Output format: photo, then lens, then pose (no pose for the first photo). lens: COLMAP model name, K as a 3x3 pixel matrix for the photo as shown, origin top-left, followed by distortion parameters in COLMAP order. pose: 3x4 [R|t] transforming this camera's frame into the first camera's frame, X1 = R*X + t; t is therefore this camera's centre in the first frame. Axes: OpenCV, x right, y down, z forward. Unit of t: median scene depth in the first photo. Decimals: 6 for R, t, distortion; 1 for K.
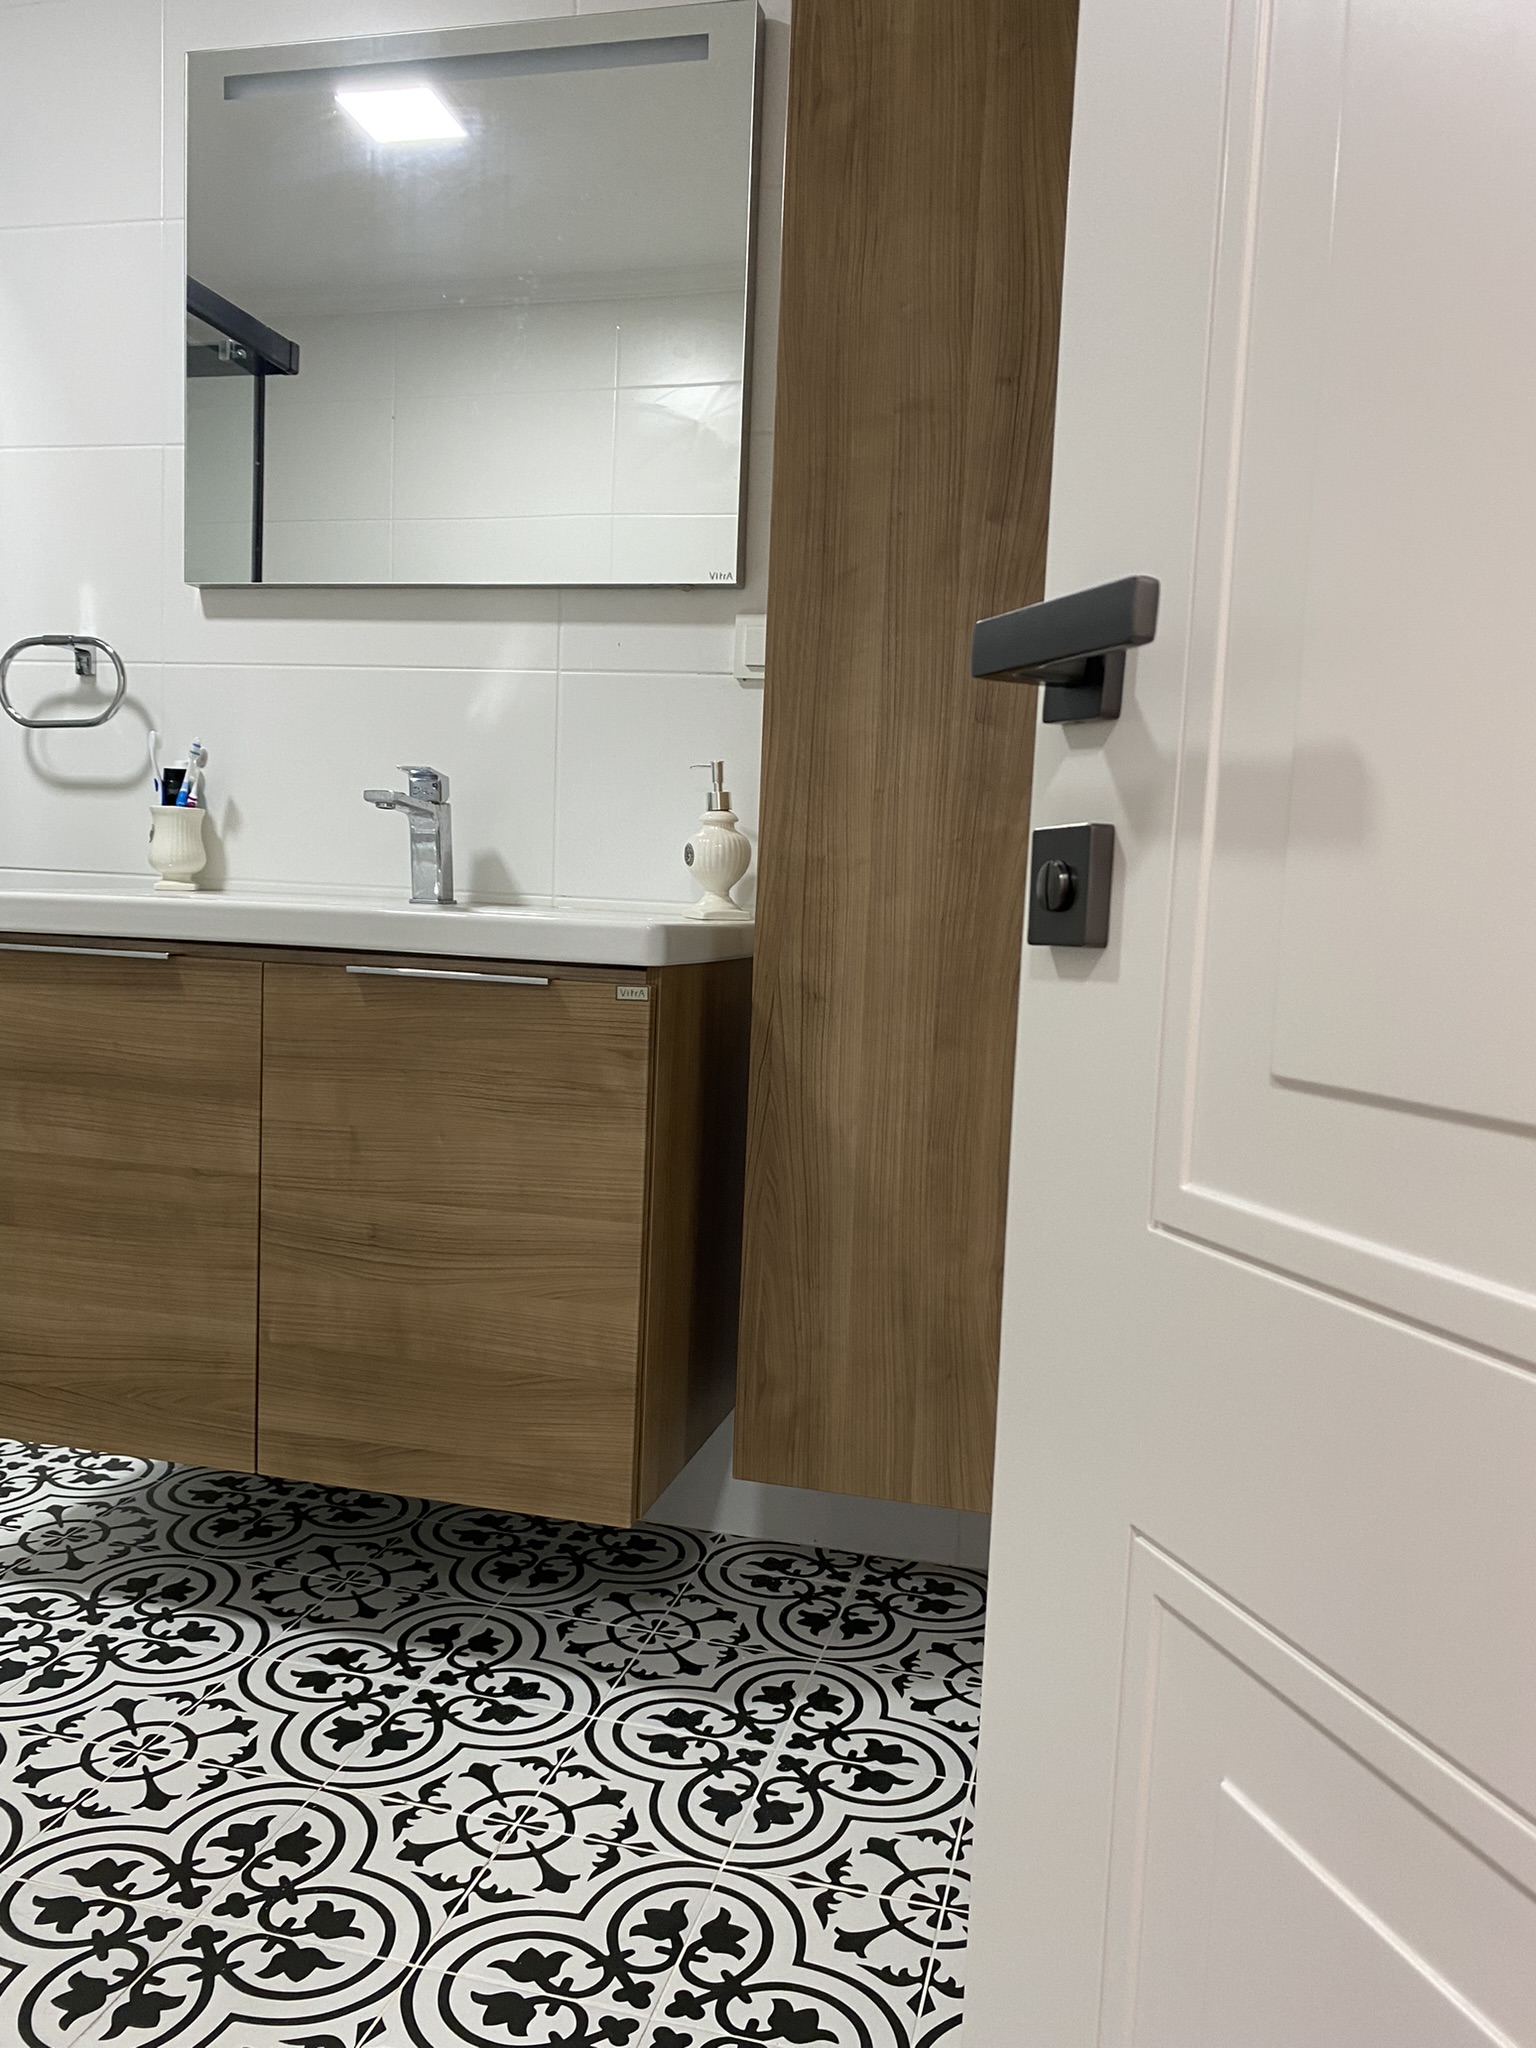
lens RADIAL K [[1564.0, 0, 793.4], [0, 1564.0, 1047.5], [0, 0, 1]] dist [0.049299, -0.066937]
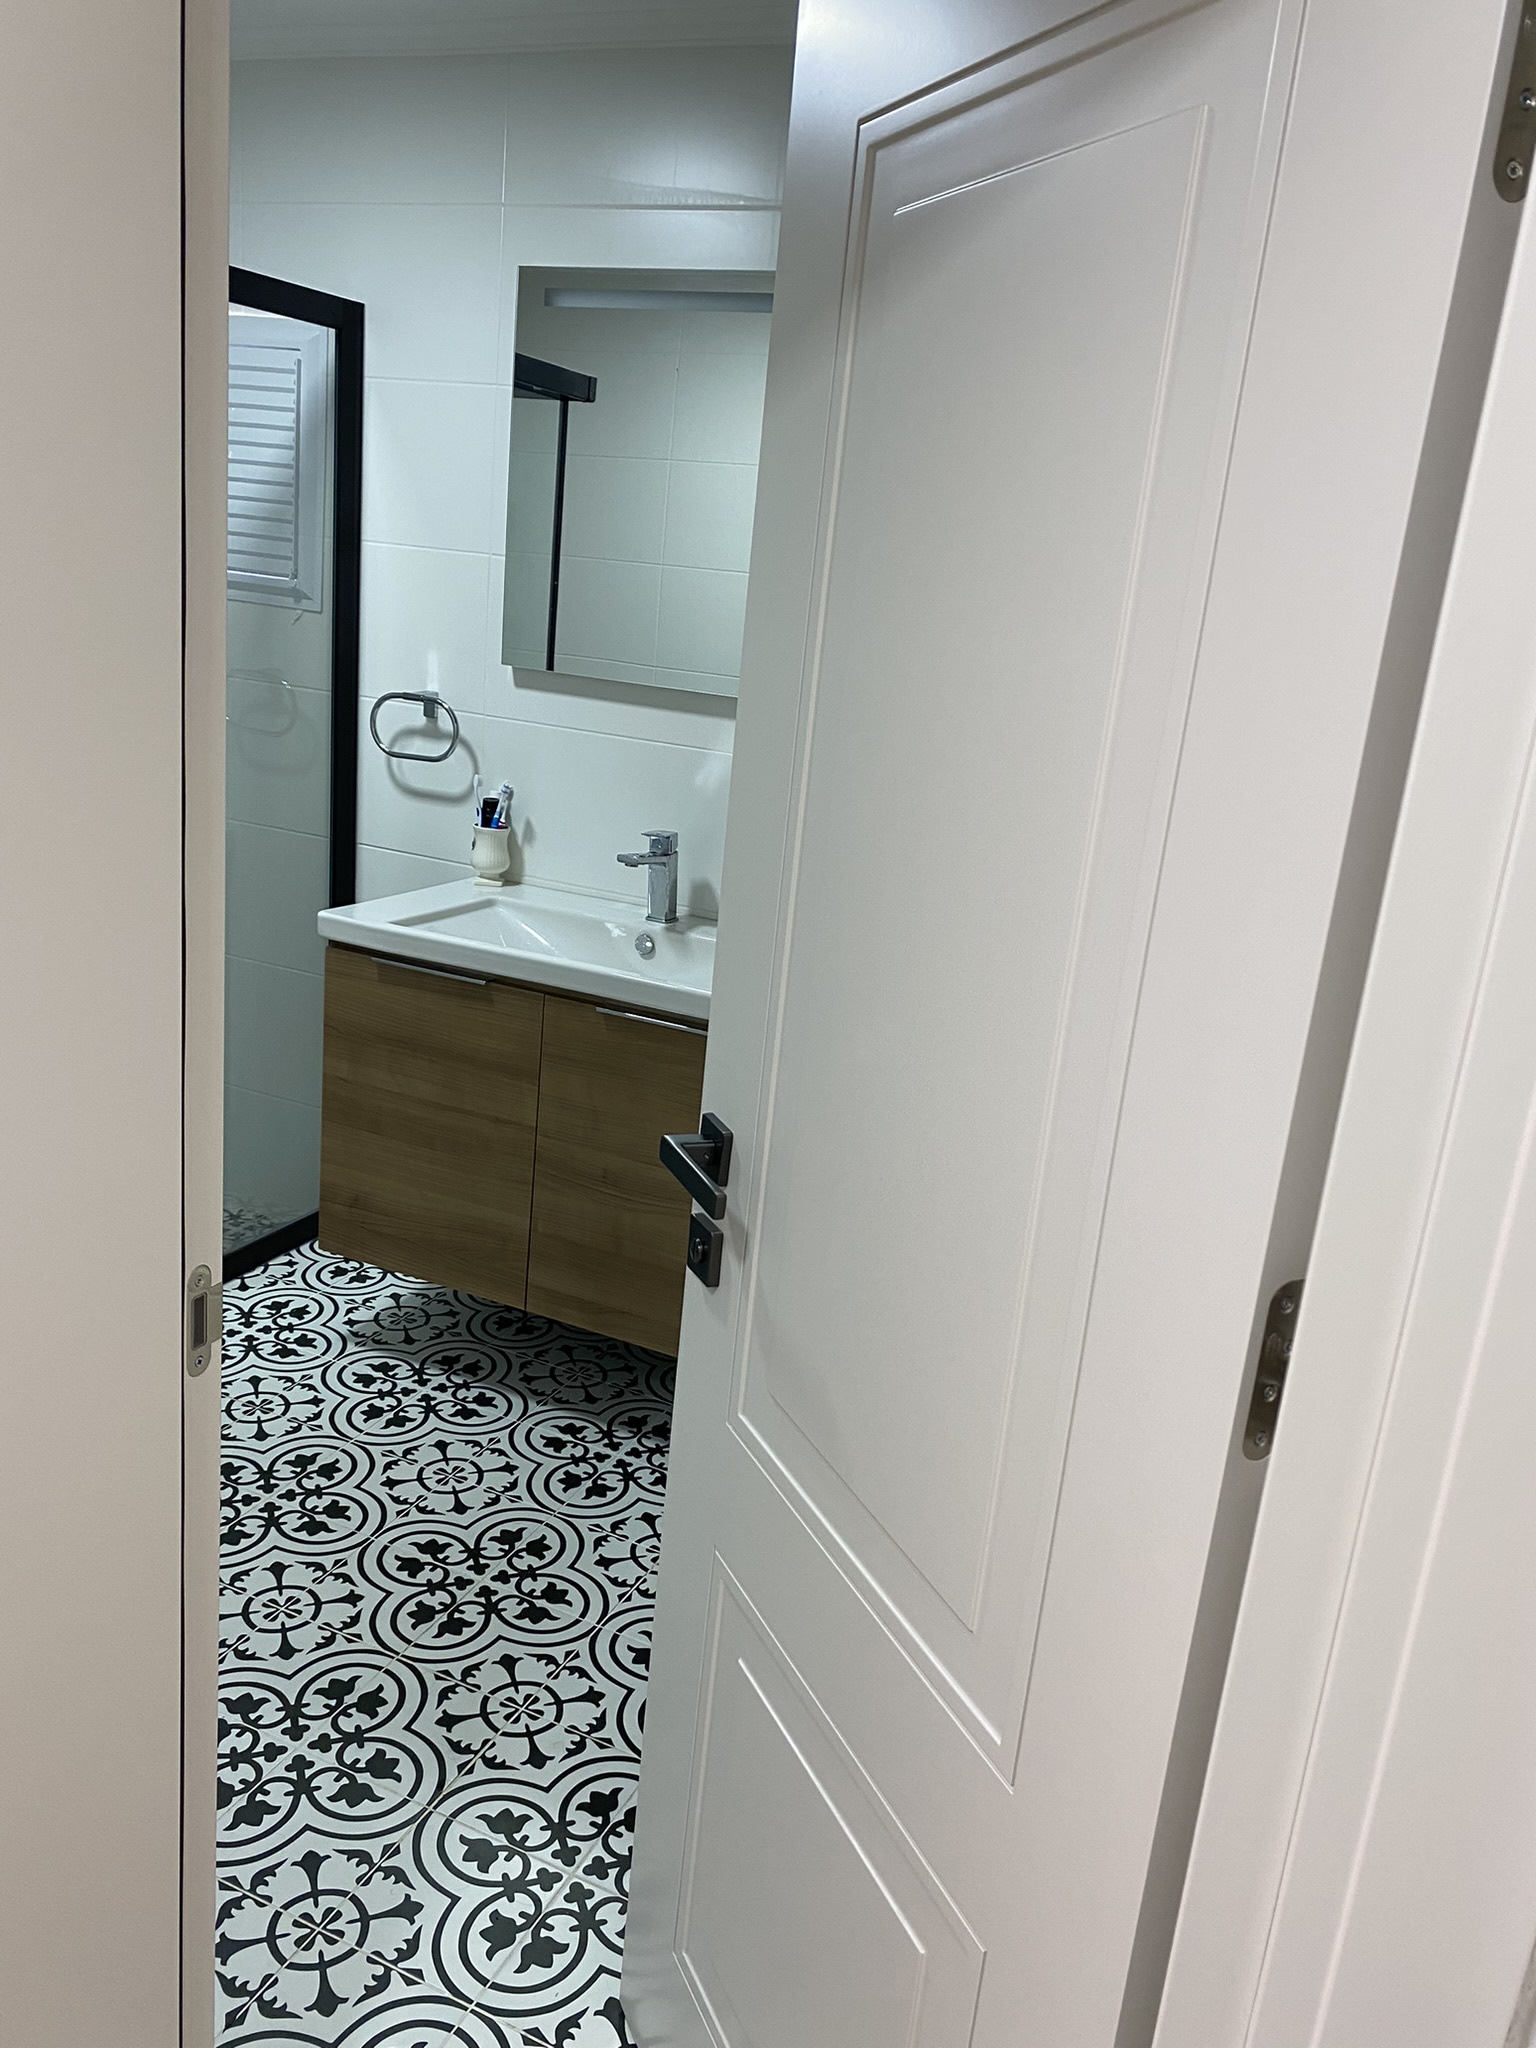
lens RADIAL K [[1564.0, 0, 796.6], [0, 1564.0, 1025.6], [0, 0, 1]] dist [0.049299, -0.066937]
pose [[0.983176, 0.098068, -0.154101, 0.133307], [-0.072230, 0.983623, 0.165134, -0.280397], [0.167771, -0.151225, 0.974158, -0.419760]]
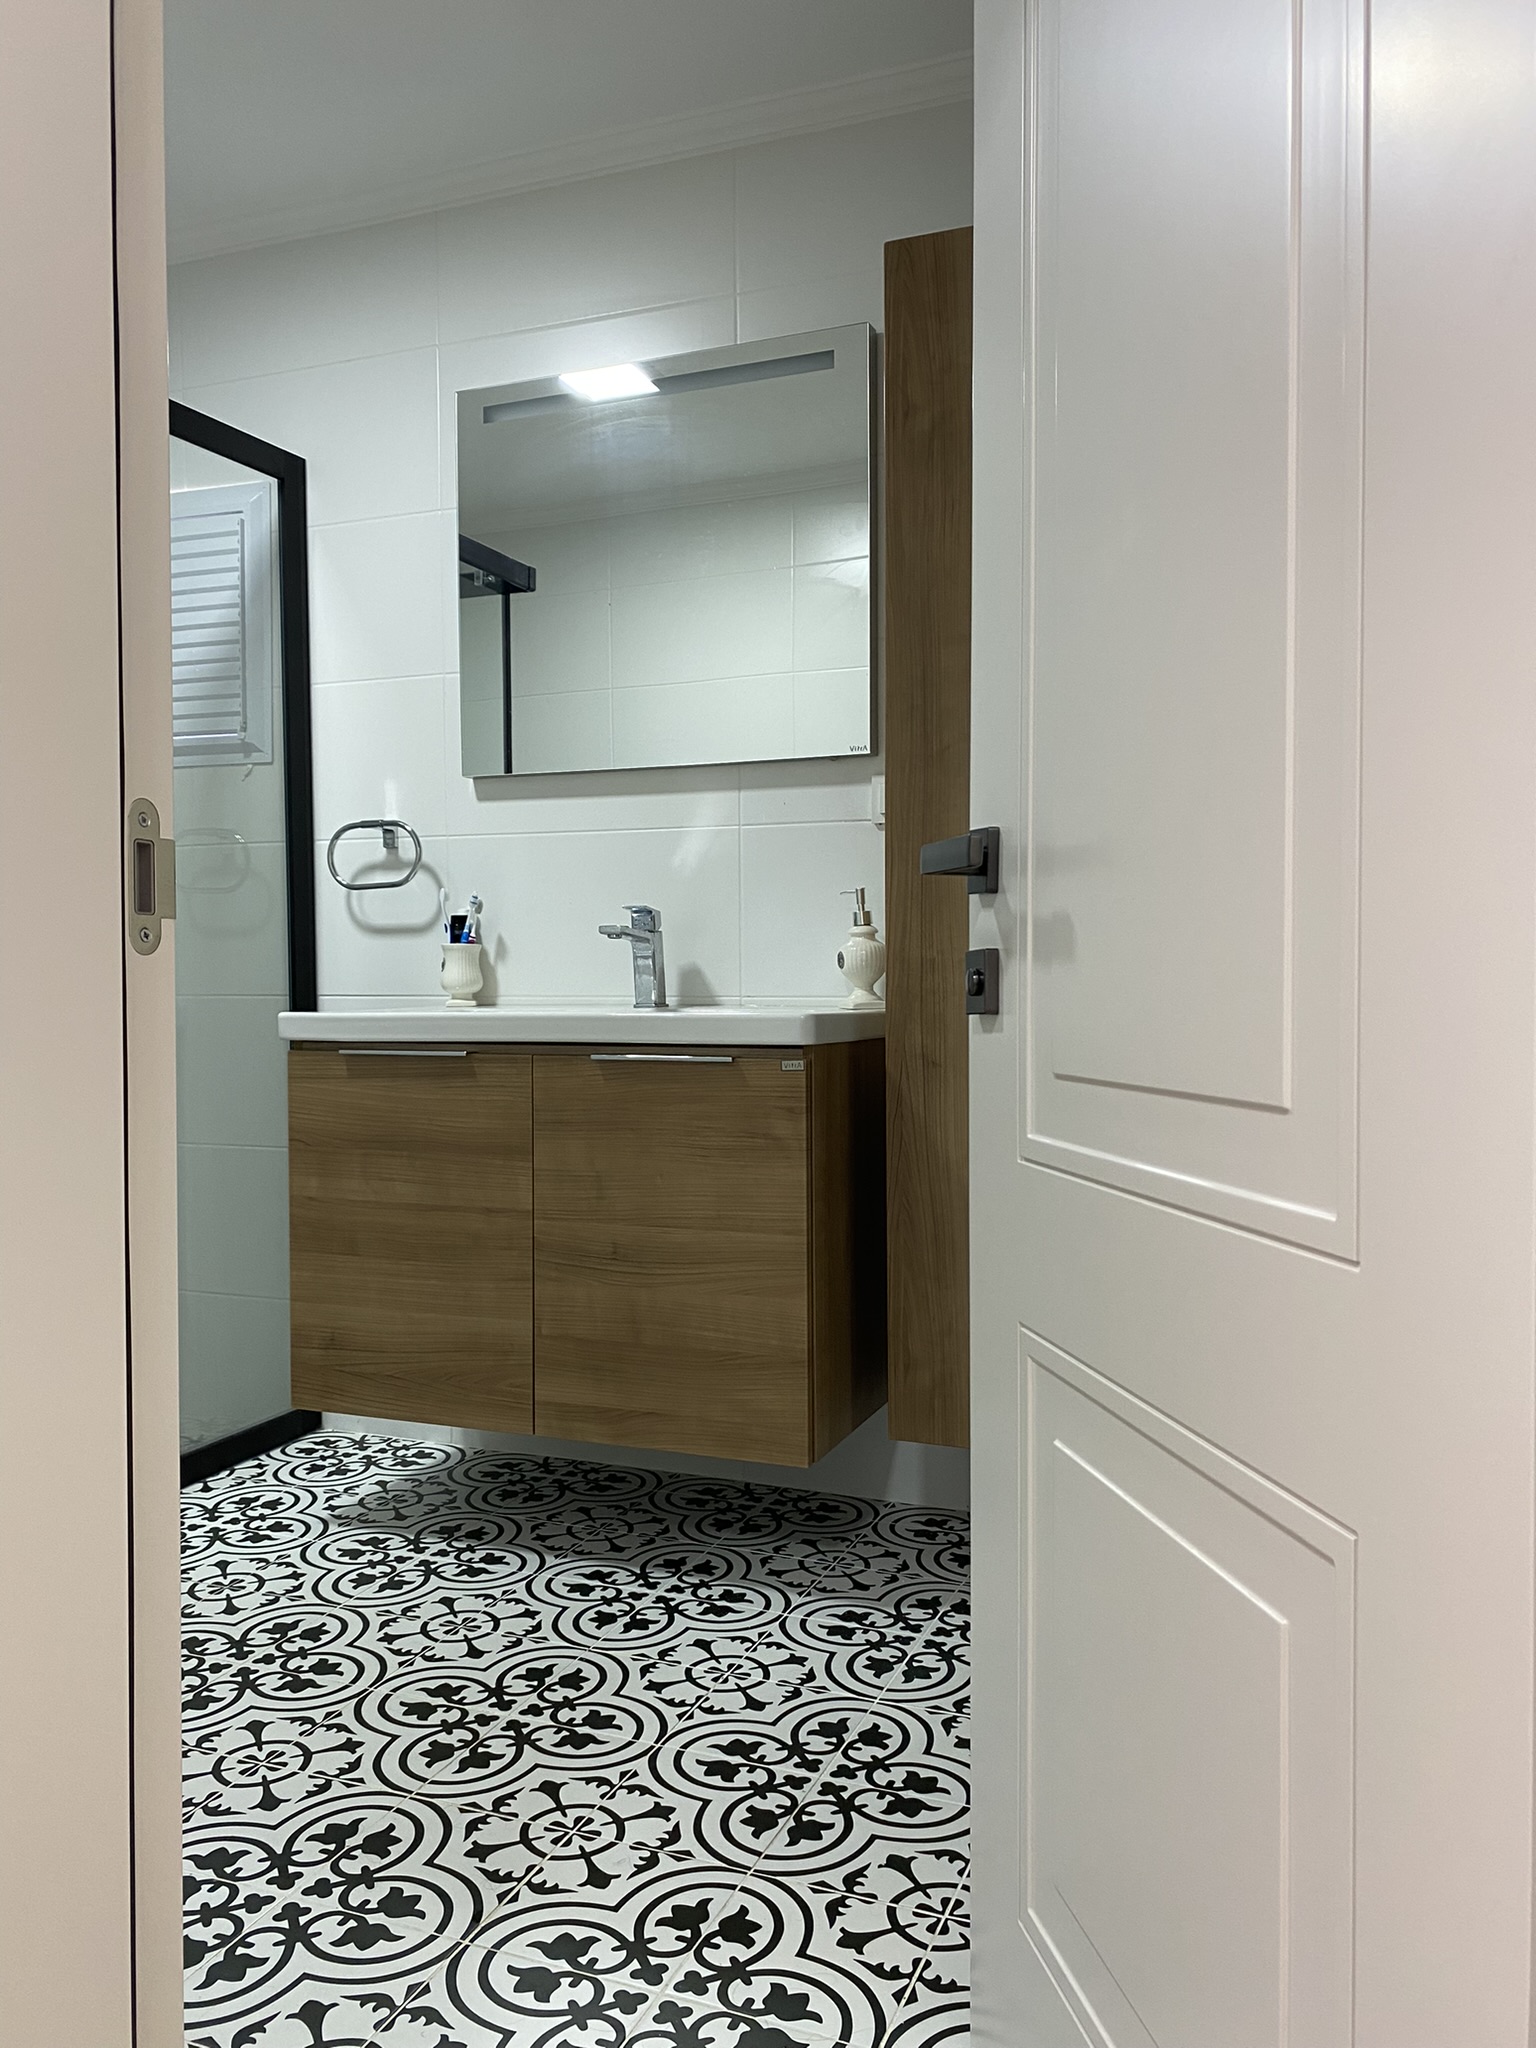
lens RADIAL K [[1564.0, 0, 798.2], [0, 1564.0, 1030.5], [0, 0, 1]] dist [0.049299, -0.066937]
pose [[0.989872, -0.043763, -0.135053, 0.078201], [0.034331, 0.996857, -0.071393, 0.029163], [0.137753, 0.066034, 0.988263, -0.316077]]
